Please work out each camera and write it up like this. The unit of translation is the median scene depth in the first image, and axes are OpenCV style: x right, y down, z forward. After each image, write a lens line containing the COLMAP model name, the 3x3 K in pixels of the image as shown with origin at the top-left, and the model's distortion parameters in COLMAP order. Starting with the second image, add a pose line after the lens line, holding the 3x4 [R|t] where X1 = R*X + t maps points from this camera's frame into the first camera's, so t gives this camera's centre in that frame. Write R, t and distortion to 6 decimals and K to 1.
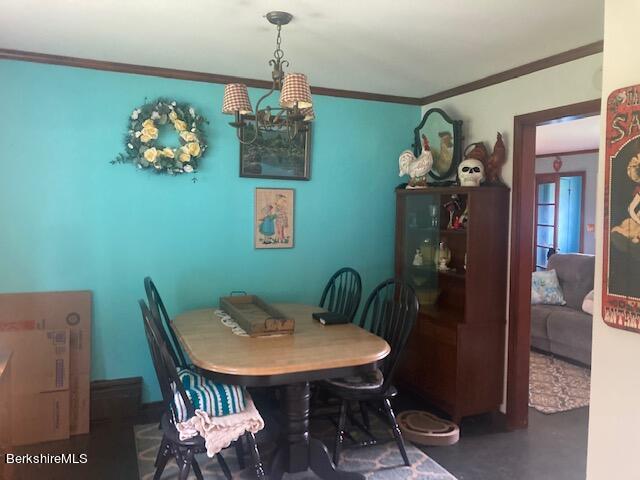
lens RADIAL K [[522.3, 0, 320.0], [0, 522.3, 240.0], [0, 0, 1]] dist [0.000819, -0.000420]
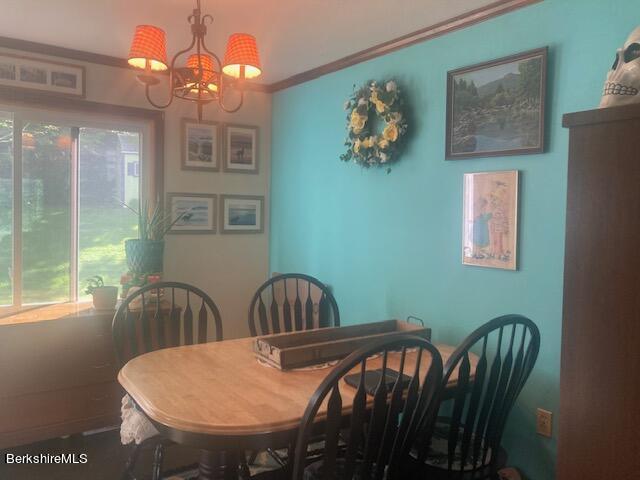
lens RADIAL K [[527.2, 0, 320.0], [0, 527.2, 240.0], [0, 0, 1]] dist [-0.140345, 0.000639]
pose [[0.217923, 0.036255, -0.975292, 0.476403], [-0.046252, 0.998571, 0.026786, -0.024569], [0.974869, 0.039272, 0.219288, 0.668778]]
